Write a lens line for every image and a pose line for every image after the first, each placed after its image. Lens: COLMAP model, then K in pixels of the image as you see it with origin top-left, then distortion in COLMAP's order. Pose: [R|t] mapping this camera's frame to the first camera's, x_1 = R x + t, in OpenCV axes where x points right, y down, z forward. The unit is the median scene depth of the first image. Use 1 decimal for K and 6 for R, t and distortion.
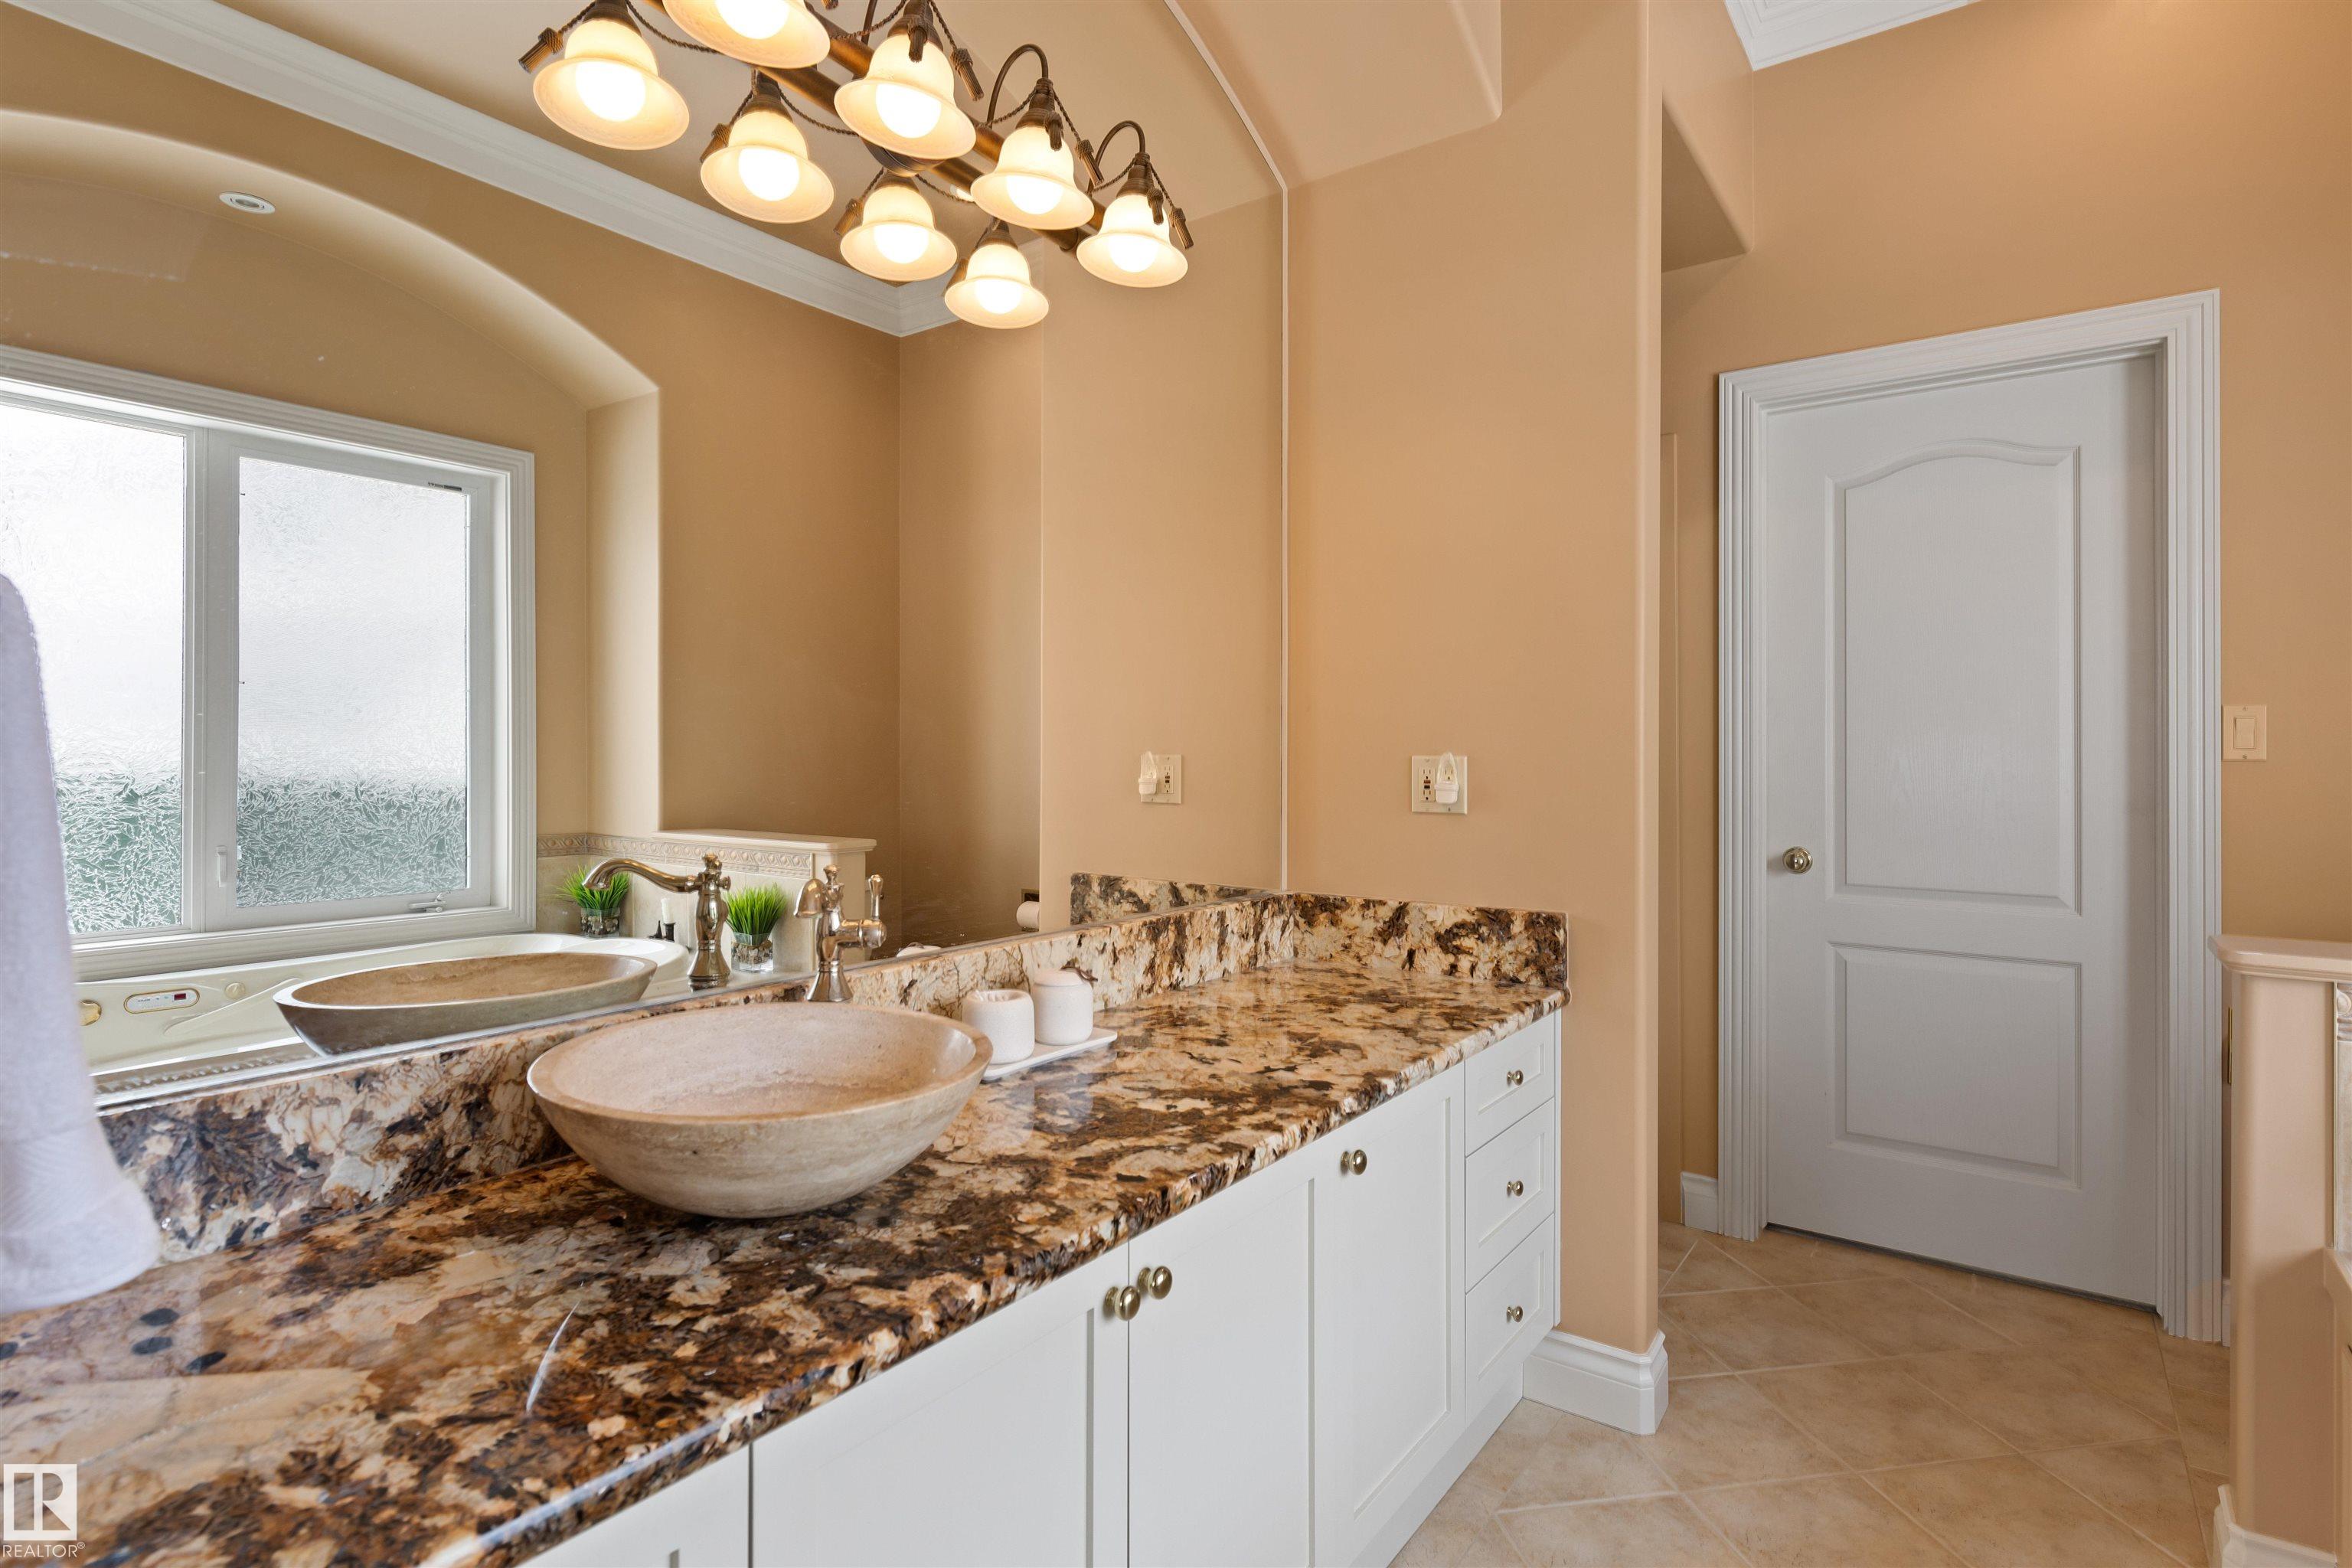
lens RADIAL K [[1190.9, 0, 1172.8], [0, 1190.9, 760.1], [0, 0, 1]] dist [0.001606, -0.000241]
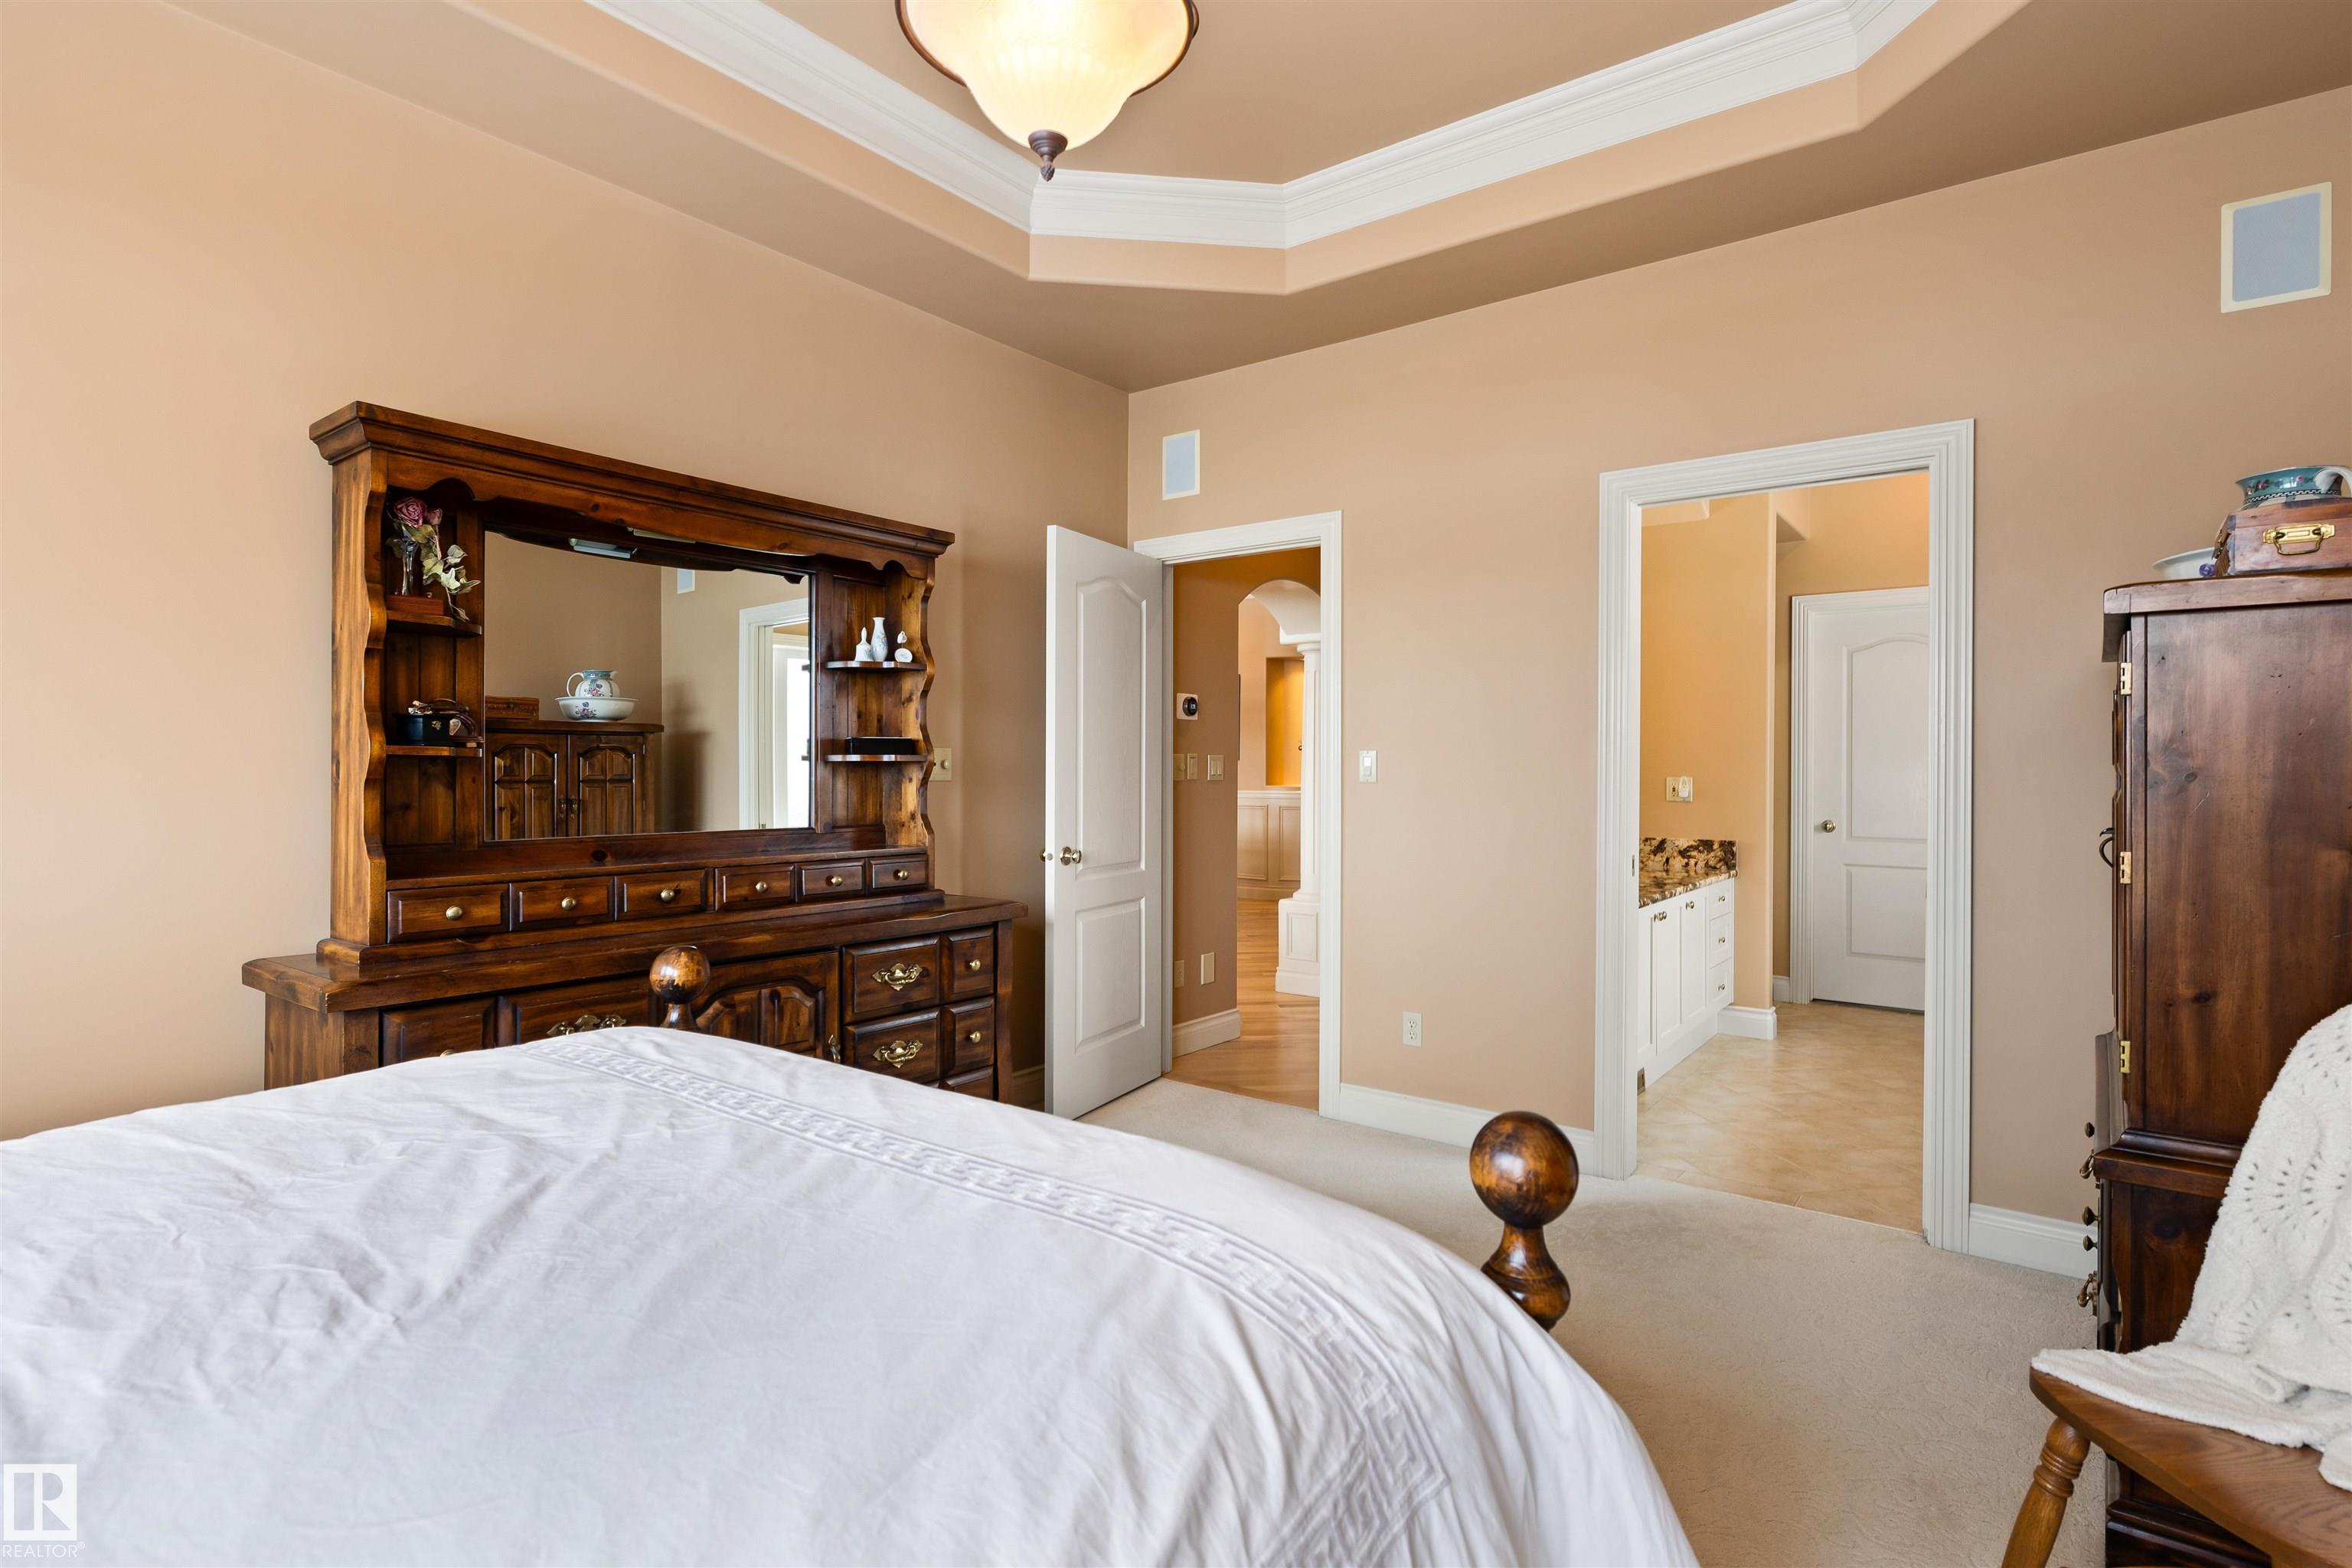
lens RADIAL K [[1144.4, 0, 1177.7], [0, 1144.4, 791.6], [0, 0, 1]] dist [-0.000220, 0.000053]
pose [[0.999564, -0.000070, -0.029533, -0.745130], [0.000410, 0.999934, 0.011490, -0.002414], [0.029531, -0.011498, 0.999498, -1.388564]]
